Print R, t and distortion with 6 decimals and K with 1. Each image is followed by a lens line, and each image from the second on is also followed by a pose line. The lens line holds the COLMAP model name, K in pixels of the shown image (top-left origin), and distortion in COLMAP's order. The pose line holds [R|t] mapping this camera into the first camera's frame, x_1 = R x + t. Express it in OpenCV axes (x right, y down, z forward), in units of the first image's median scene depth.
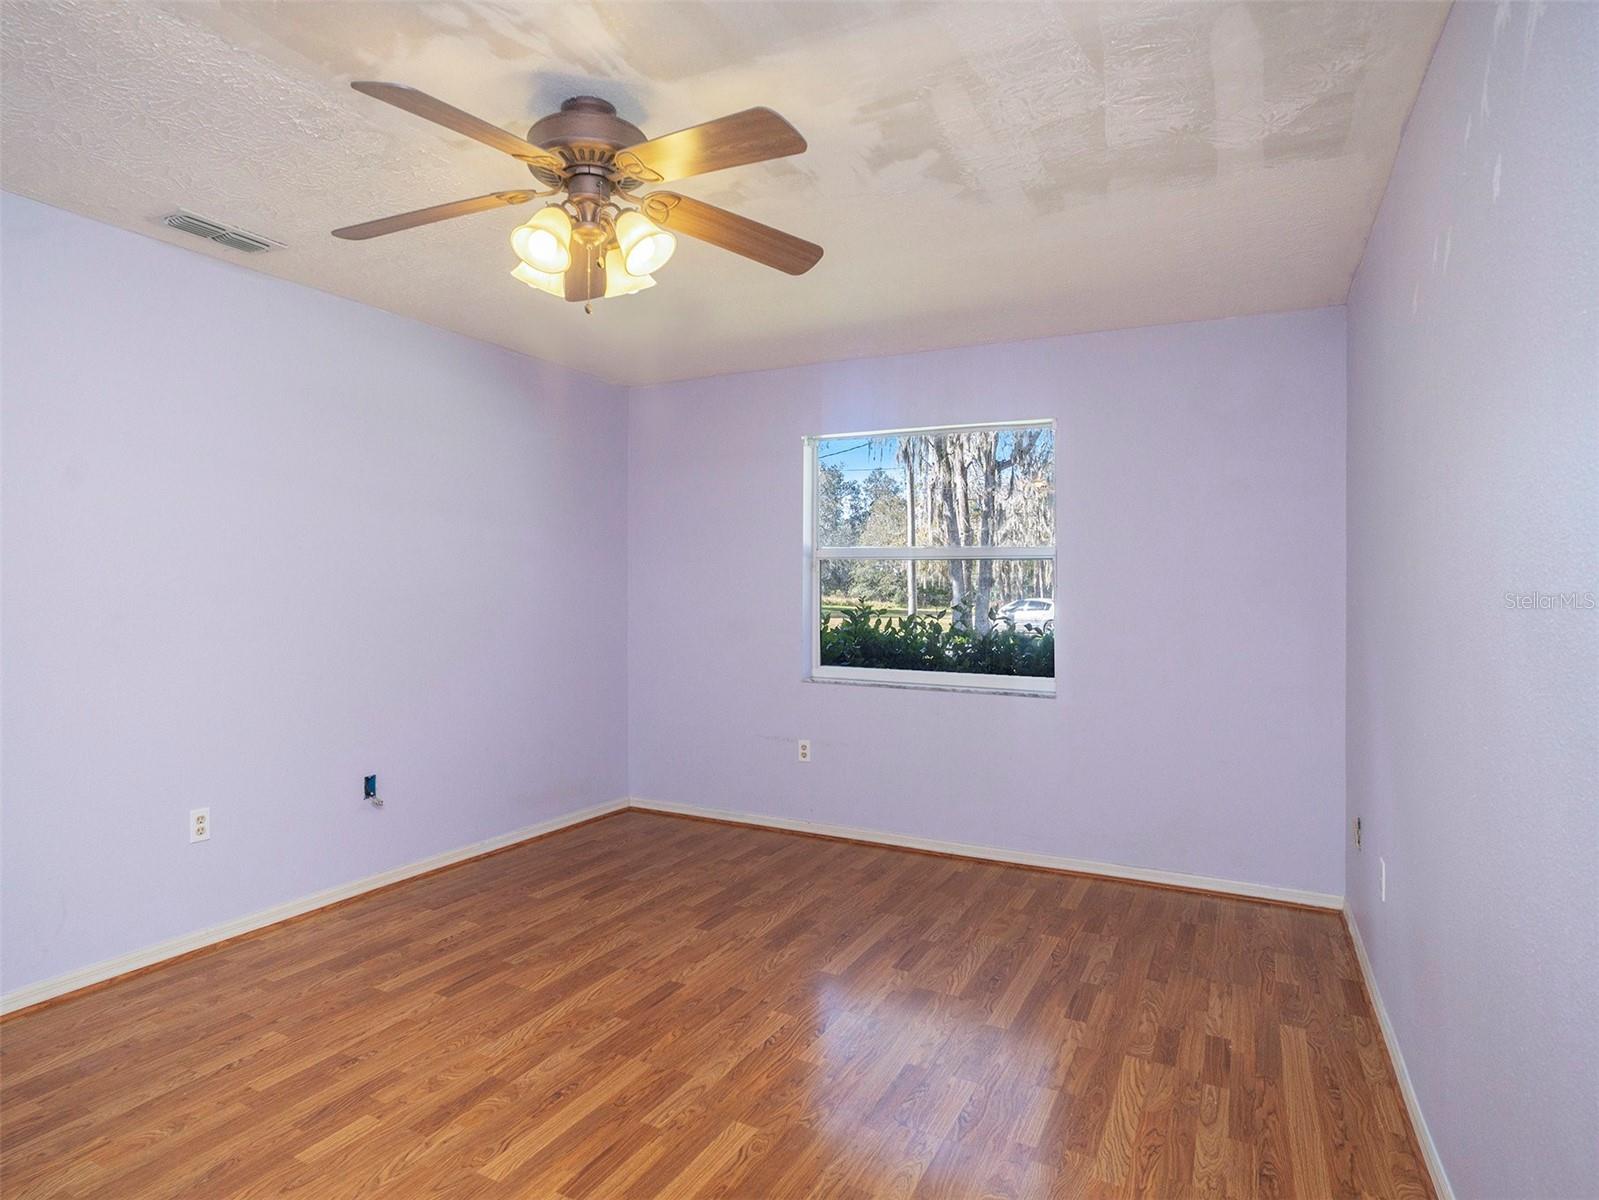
lens RADIAL K [[926.1, 0, 796.6], [0, 926.1, 595.7], [0, 0, 1]] dist [-0.061624, 0.056640]
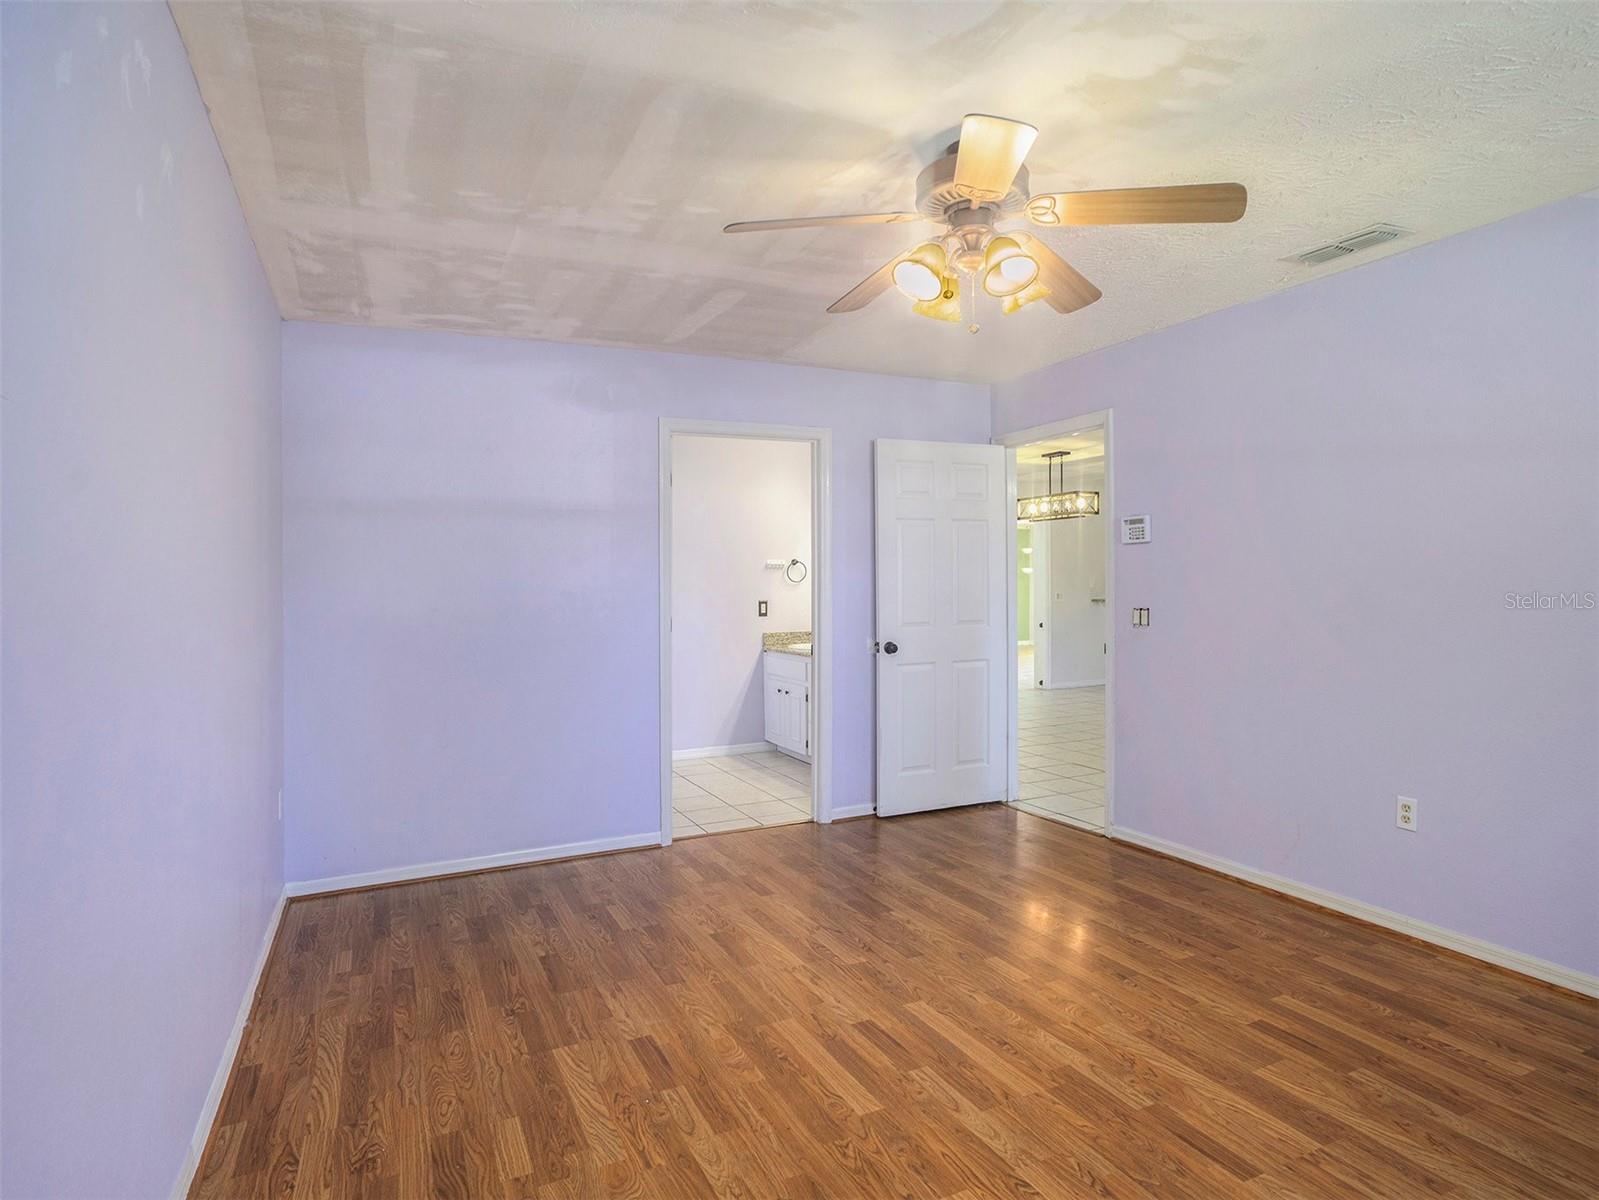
lens RADIAL K [[894.5, 0, 790.0], [0, 894.5, 591.2], [0, 0, 1]] dist [-0.093165, 0.049877]
pose [[-0.614919, 0.002452, -0.788586, 0.524508], [-0.003397, 0.999978, 0.005758, 0.001872], [0.788583, 0.006219, -0.614897, 1.053805]]
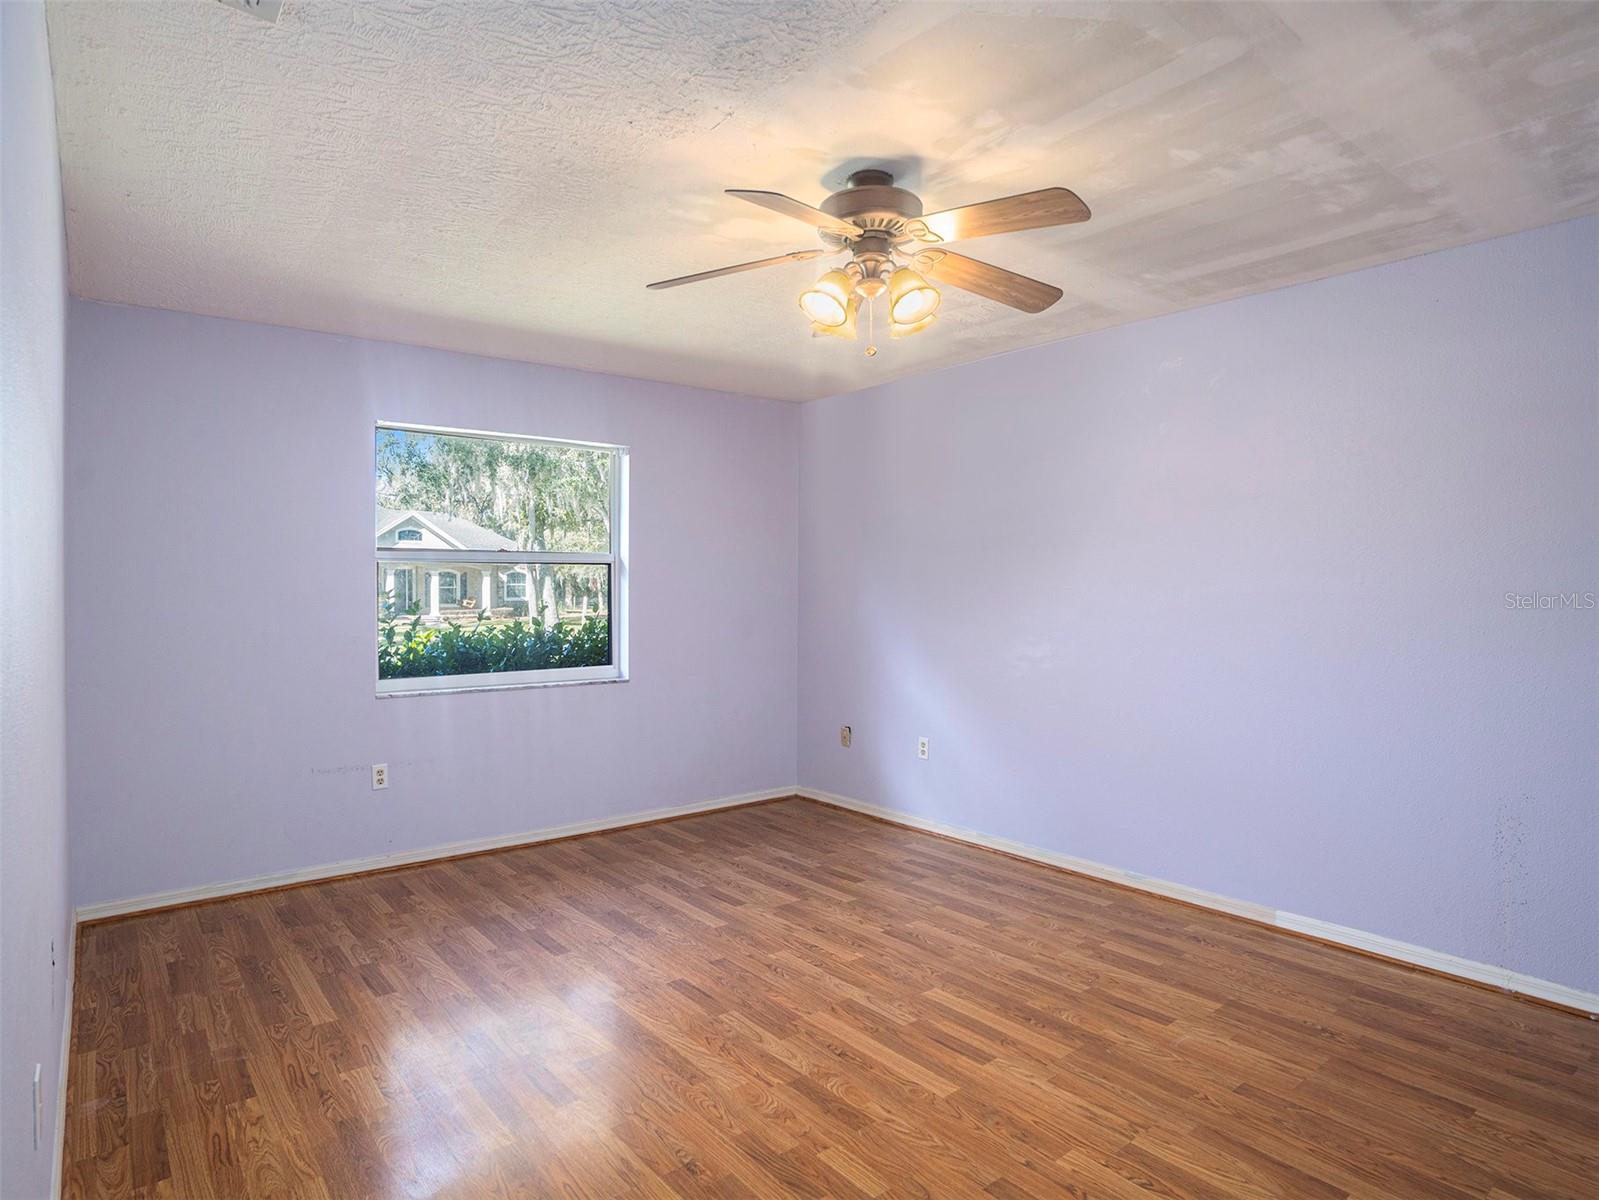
lens RADIAL K [[894.5, 0, 790.0], [0, 894.5, 591.2], [0, 0, 1]] dist [-0.093165, 0.049877]
pose [[0.403080, -0.015098, 0.915040, -0.912100], [0.016902, 0.999816, 0.009051, -0.016342], [-0.915009, 0.011818, 0.403261, 0.458882]]
